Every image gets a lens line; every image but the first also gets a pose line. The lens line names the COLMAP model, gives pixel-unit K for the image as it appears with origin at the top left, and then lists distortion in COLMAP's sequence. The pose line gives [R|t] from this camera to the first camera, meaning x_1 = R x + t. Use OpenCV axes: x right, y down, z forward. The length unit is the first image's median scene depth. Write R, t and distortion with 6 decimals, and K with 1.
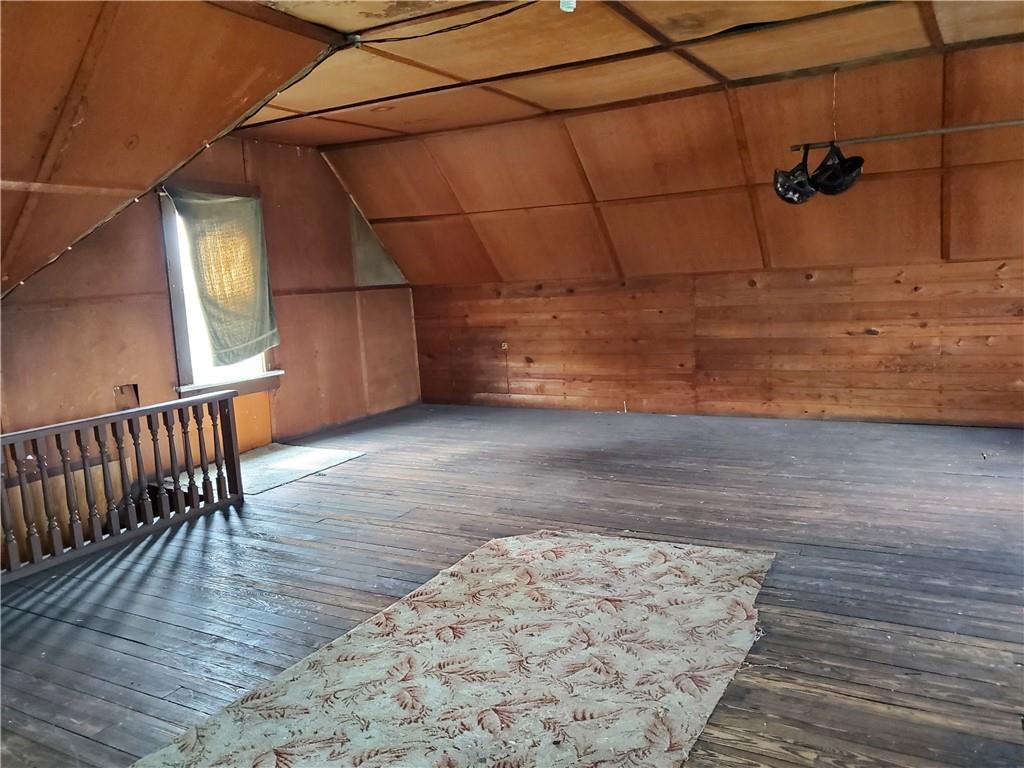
lens RADIAL K [[802.9, 0, 512.0], [0, 802.9, 384.0], [0, 0, 1]] dist [0.041810, -0.008277]
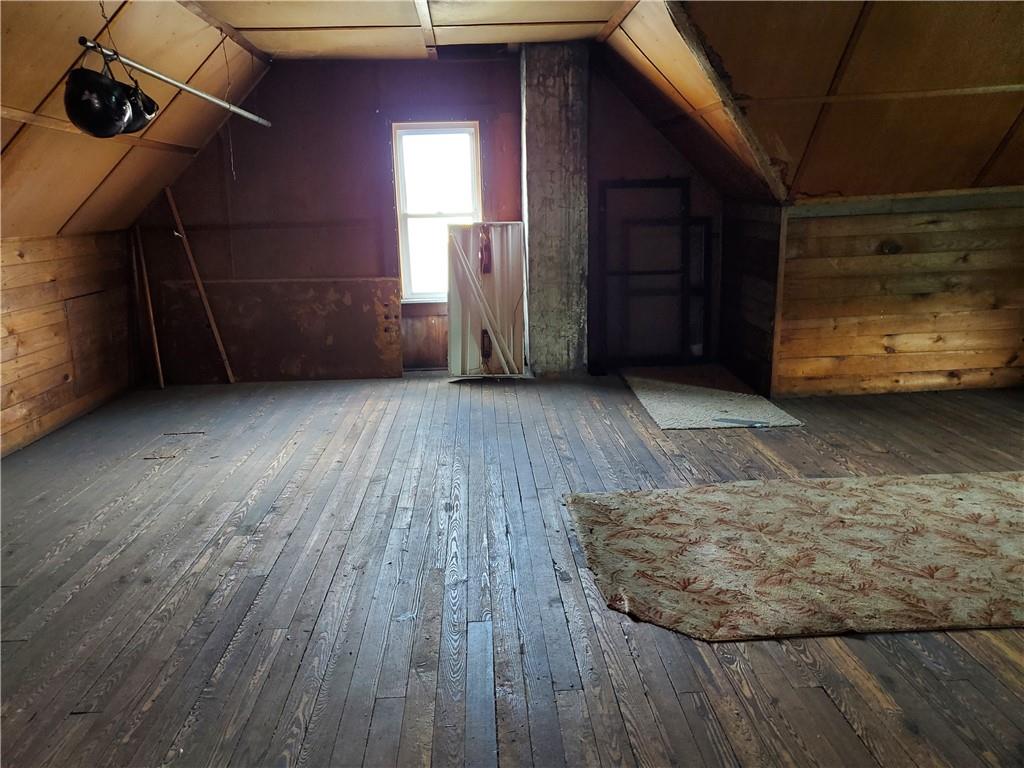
lens RADIAL K [[802.9, 0, 512.0], [0, 802.9, 384.0], [0, 0, 1]] dist [0.041810, -0.008277]
pose [[-0.520674, -0.110323, 0.846597, -0.657936], [0.182806, 0.954211, 0.236776, -0.245965], [-0.833955, 0.278046, -0.476666, 1.981408]]
